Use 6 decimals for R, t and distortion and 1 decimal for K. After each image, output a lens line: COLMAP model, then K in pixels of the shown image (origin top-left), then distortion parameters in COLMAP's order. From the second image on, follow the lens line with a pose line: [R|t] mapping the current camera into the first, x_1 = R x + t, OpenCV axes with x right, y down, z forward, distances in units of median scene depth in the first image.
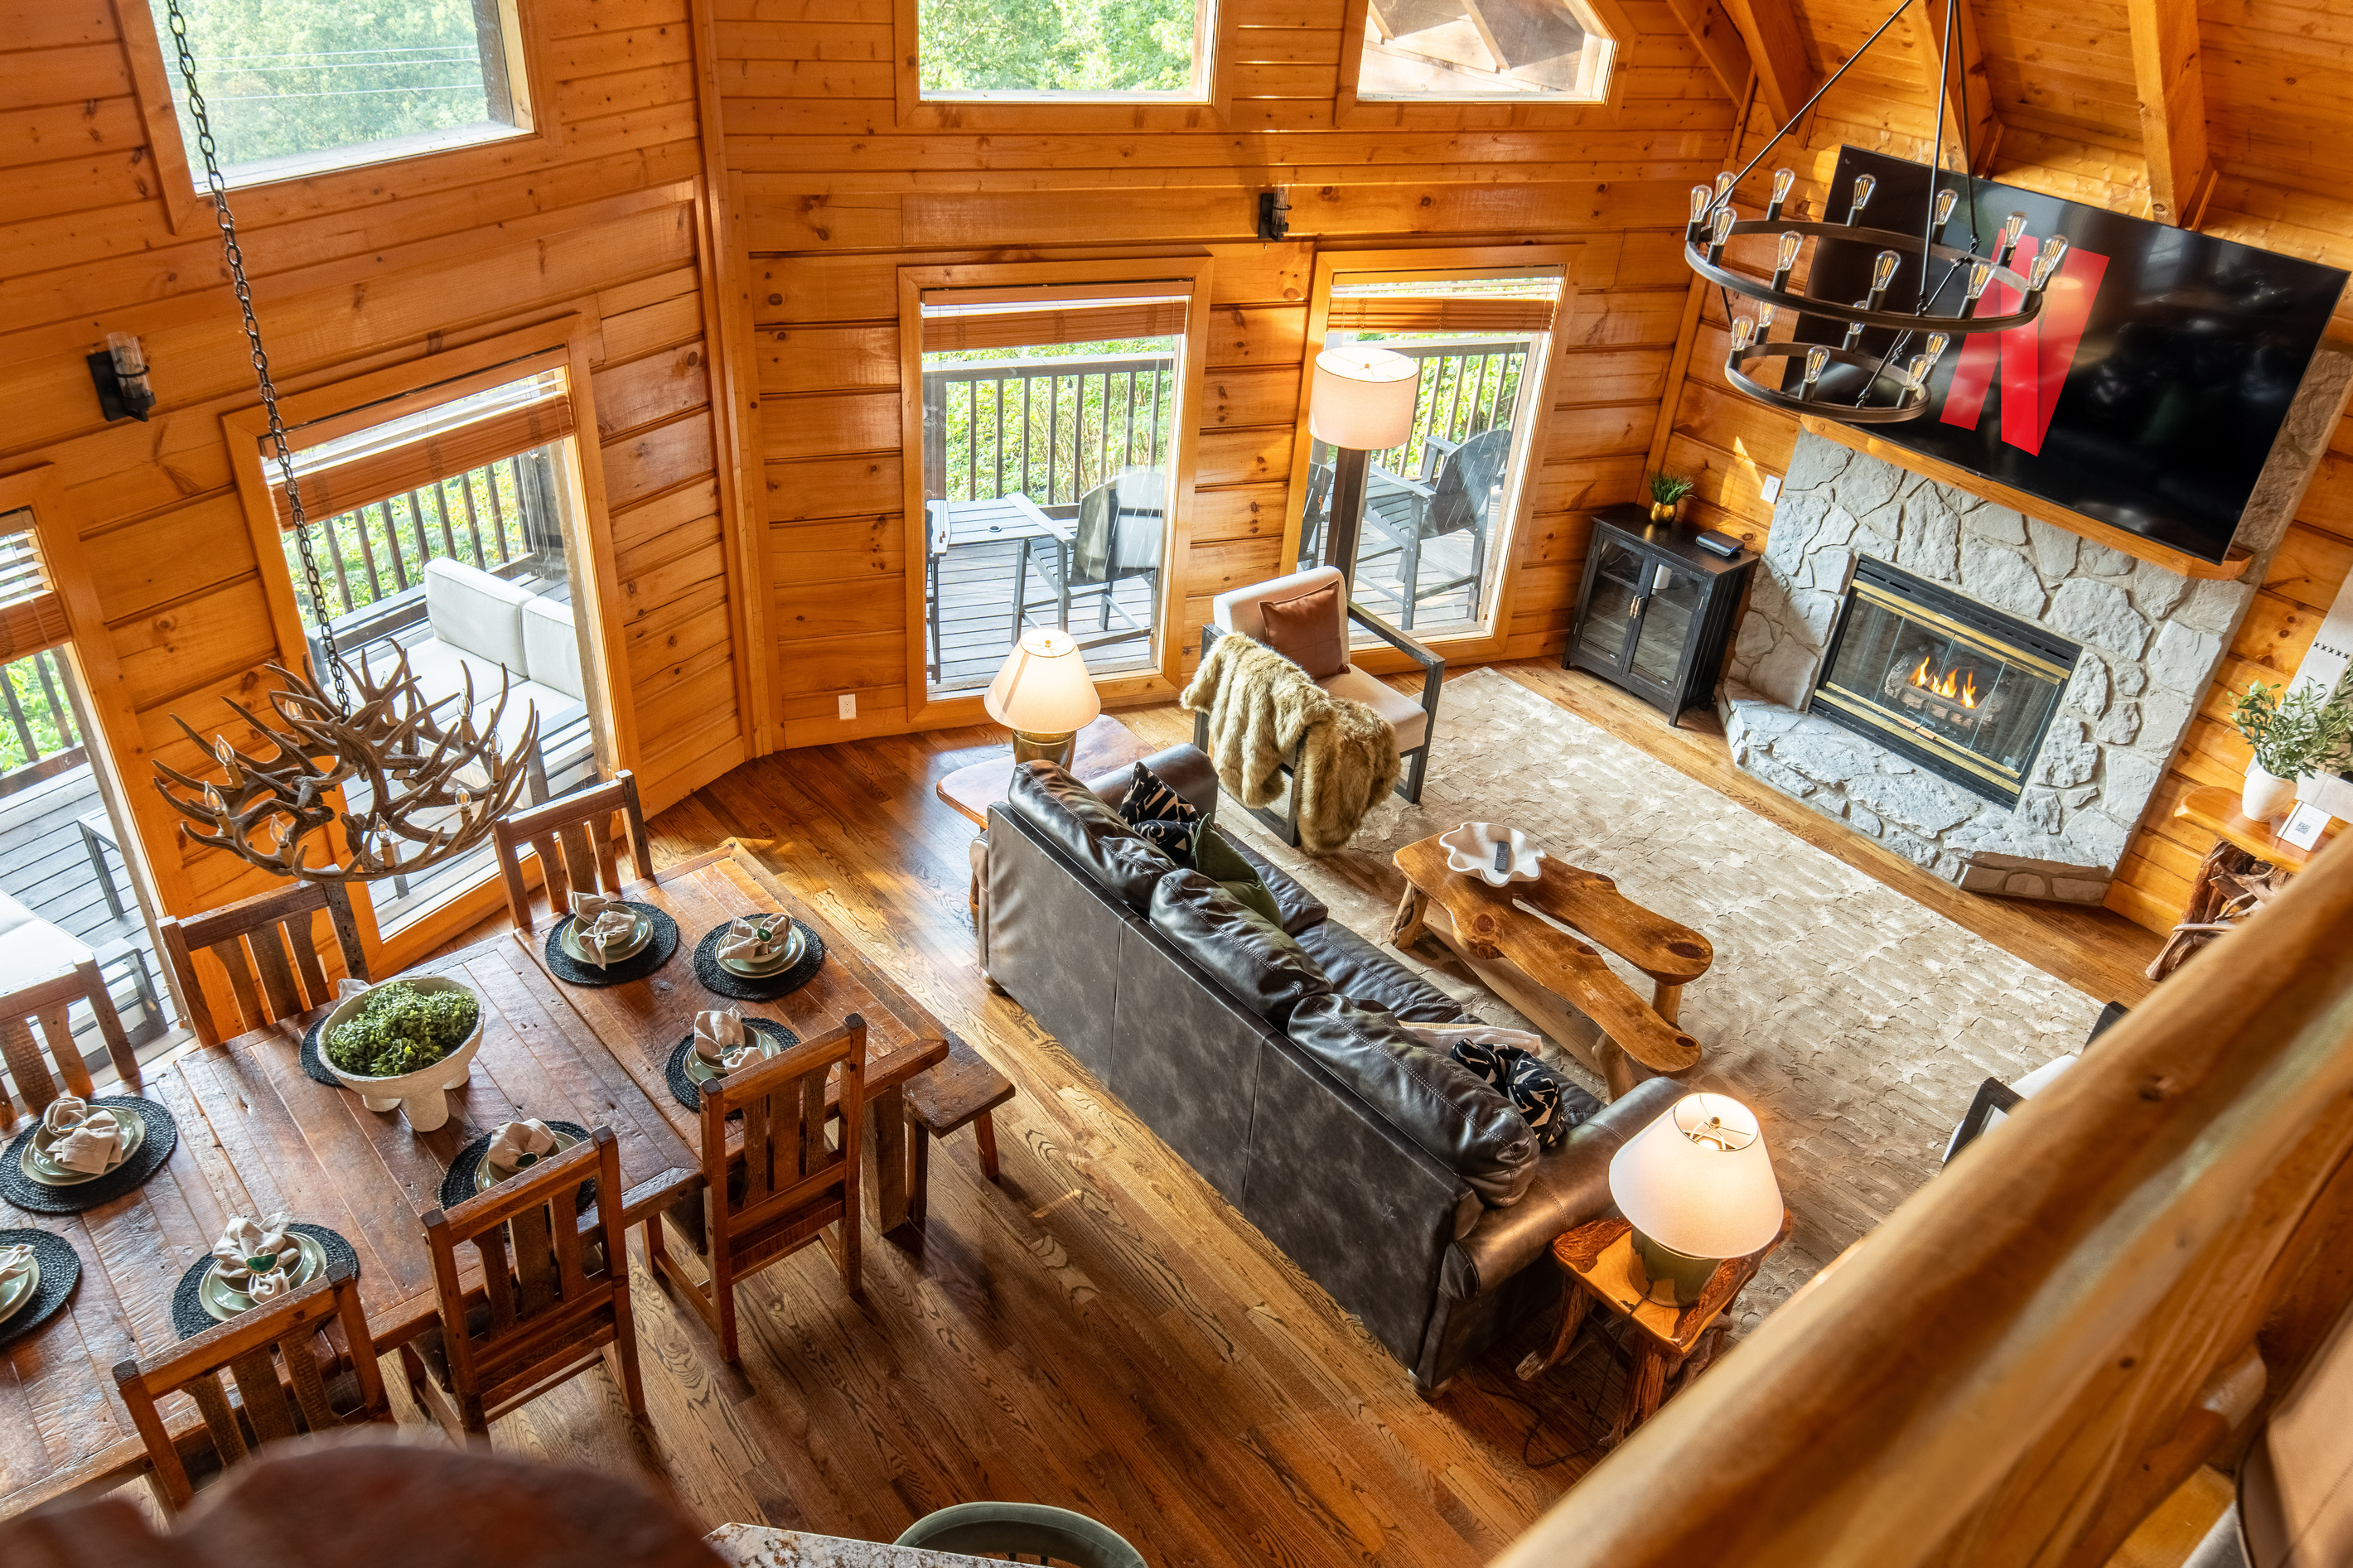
lens RADIAL K [[1628.9, 0, 1177.0], [0, 1628.9, 779.1], [0, 0, 1]] dist [0.013387, -0.003040]
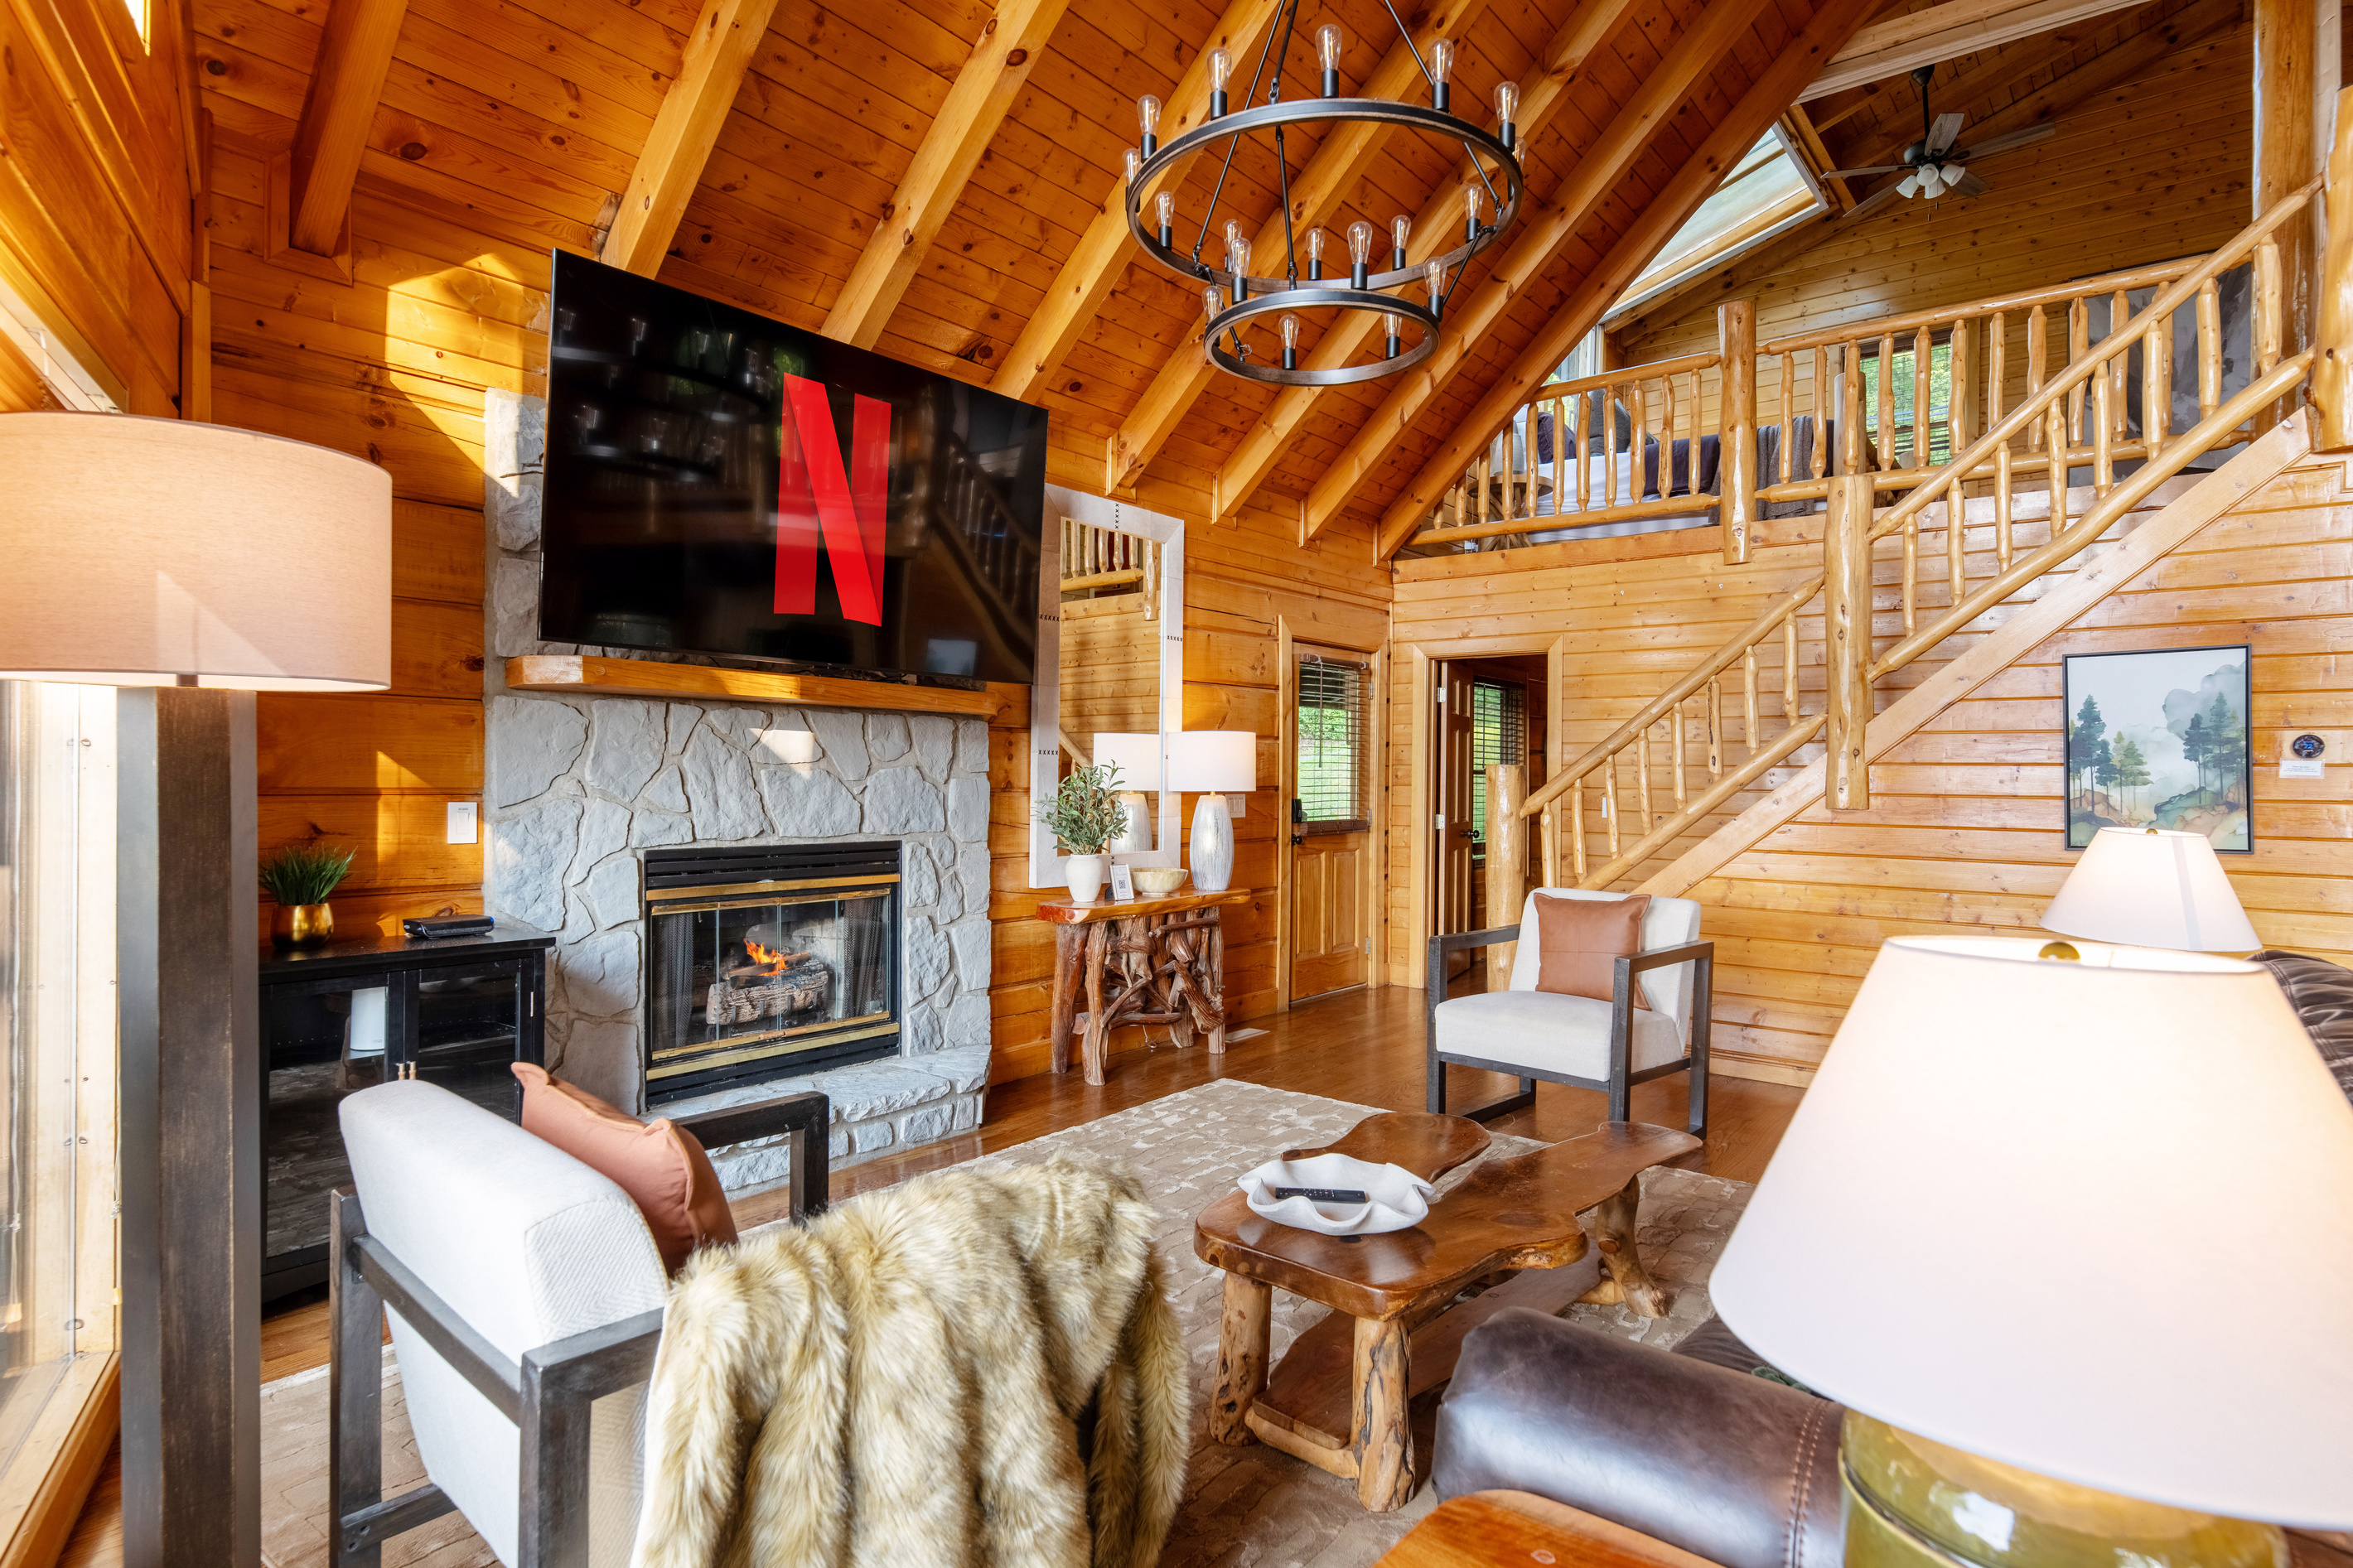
lens RADIAL K [[1237.8, 0, 1170.8], [0, 1237.8, 781.5], [0, 0, 1]] dist [0.004922, -0.002210]
pose [[-0.206904, -0.073519, 0.975595, -0.161827], [0.516724, 0.838537, 0.172777, -0.146956], [-0.830775, 0.539861, -0.135508, 0.916977]]
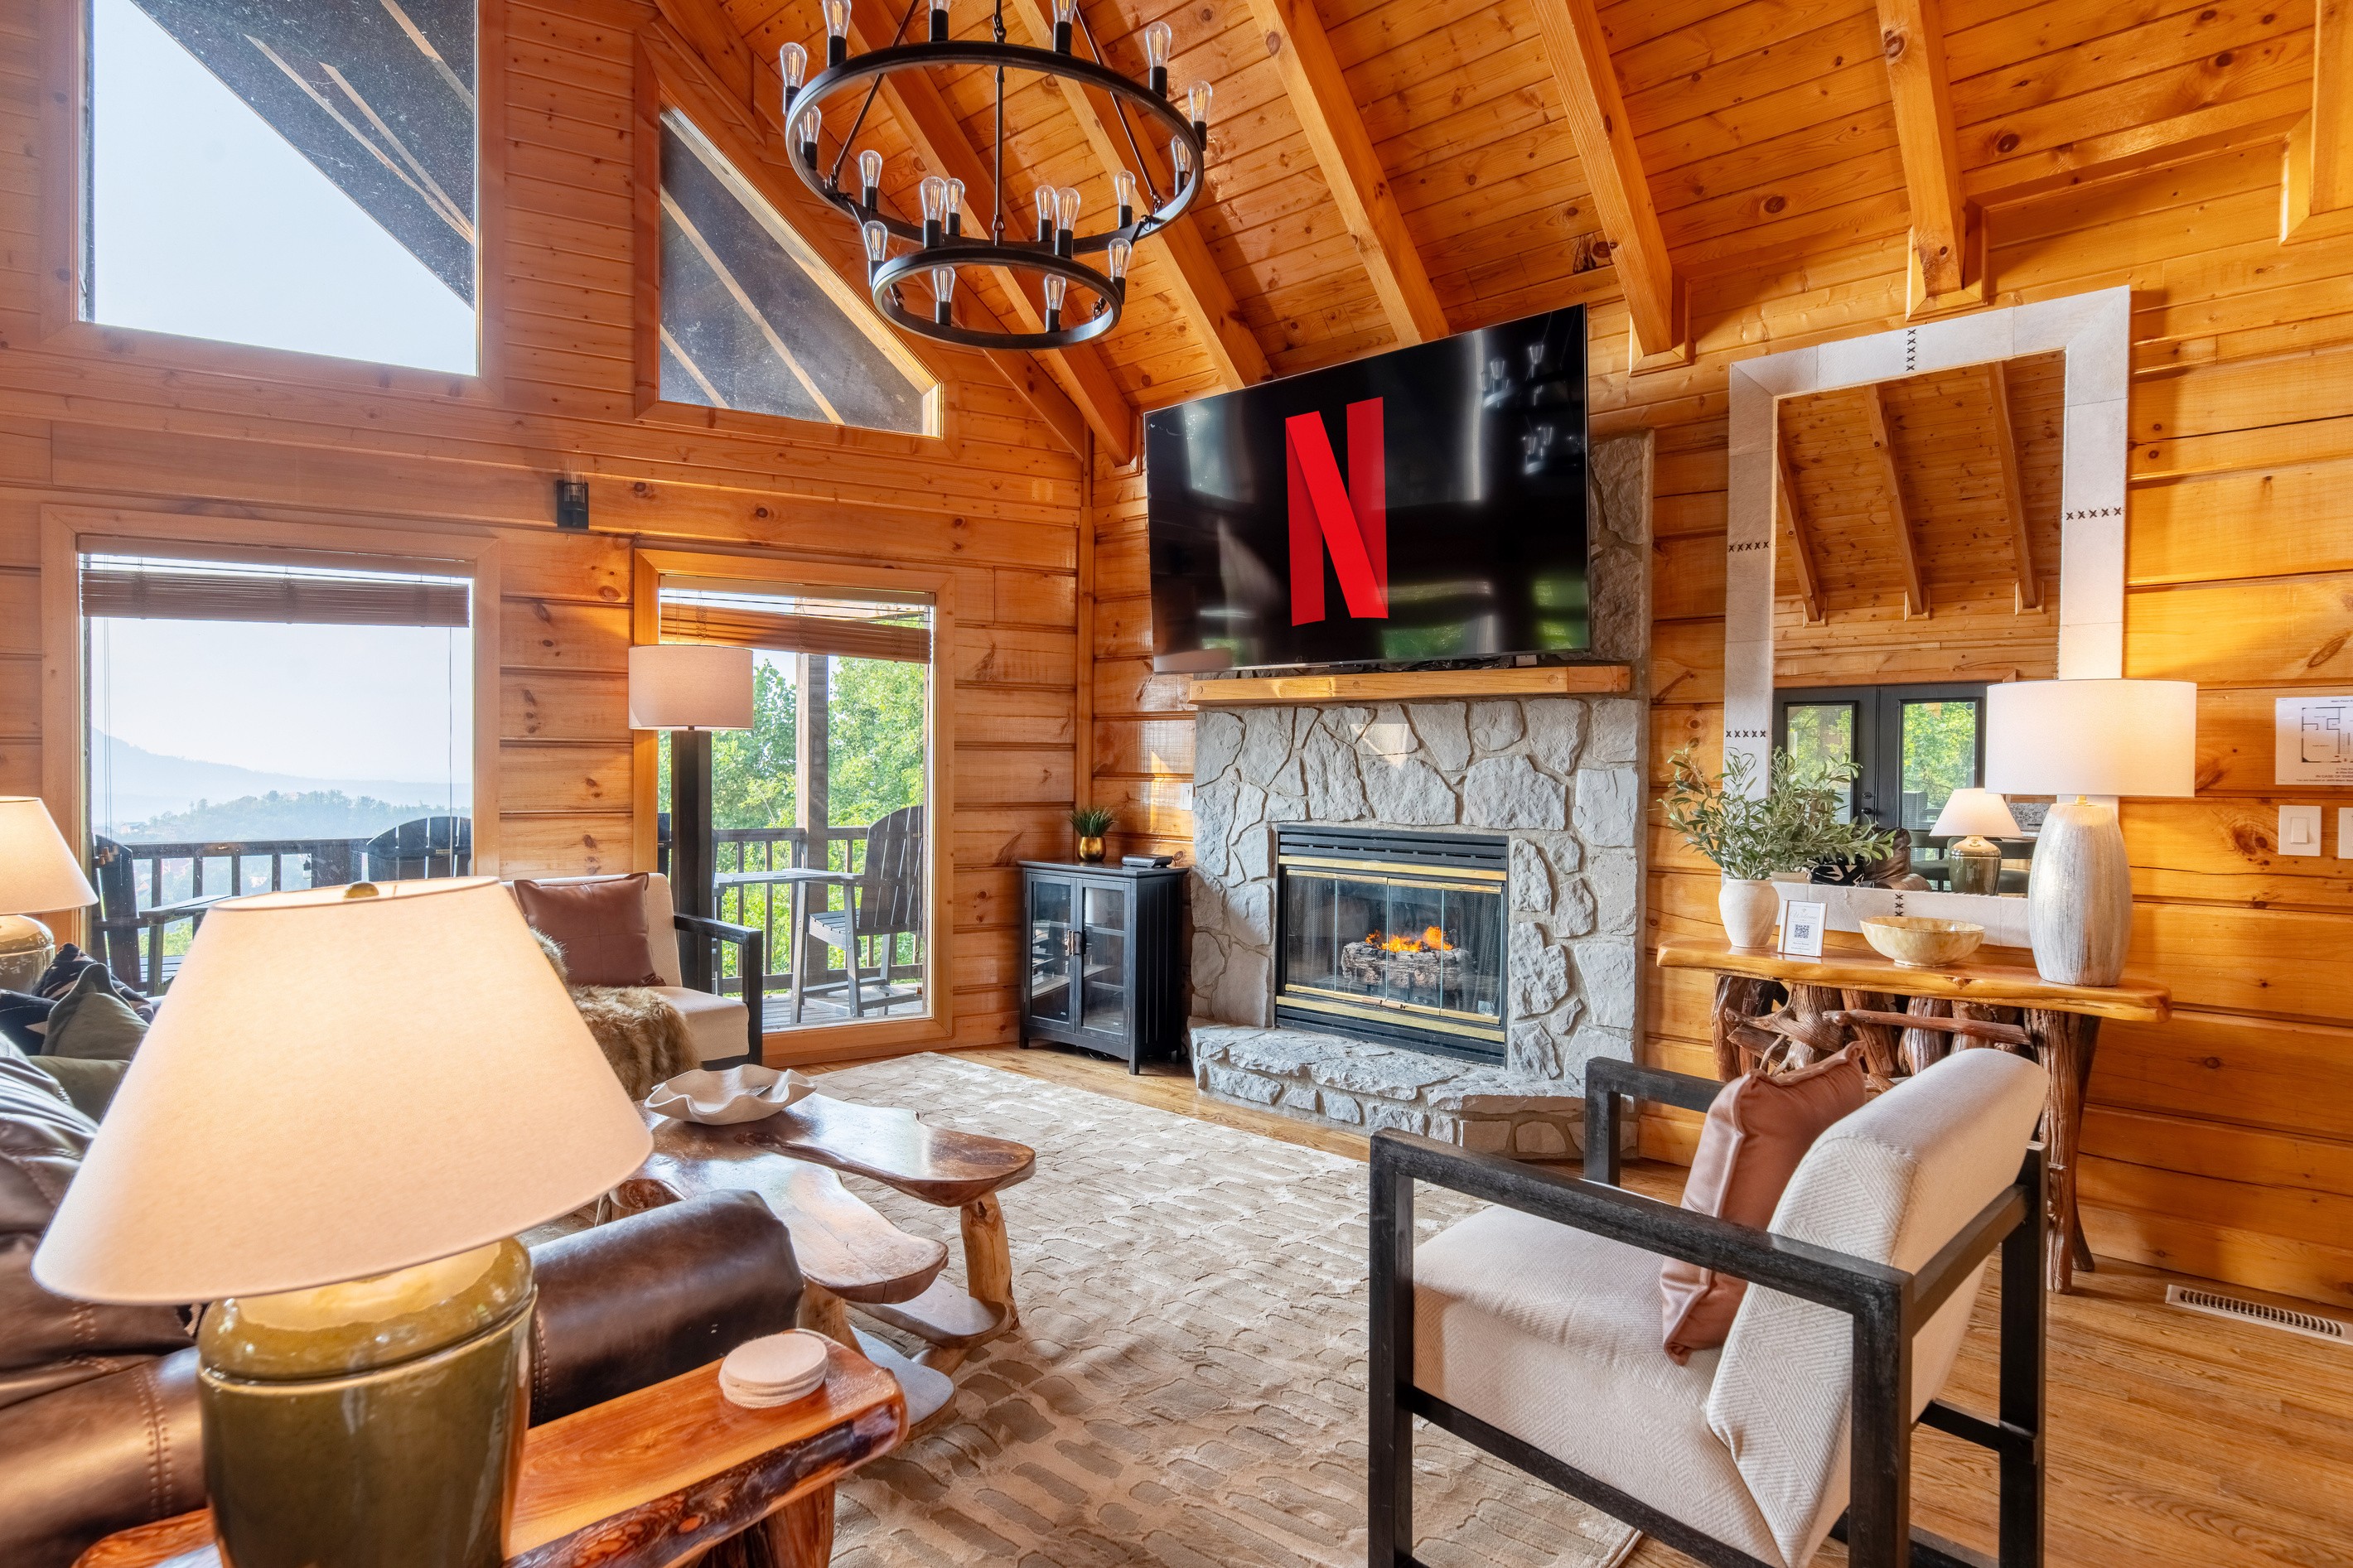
lens RADIAL K [[1237.8, 0, 1177.3], [0, 1237.8, 779.5], [0, 0, 1]] dist [0.004922, -0.002210]
pose [[0.984043, -0.063345, 0.166274, 0.264901], [0.141999, 0.842685, -0.519344, 0.202253], [-0.107219, 0.534668, 0.838233, 0.437492]]
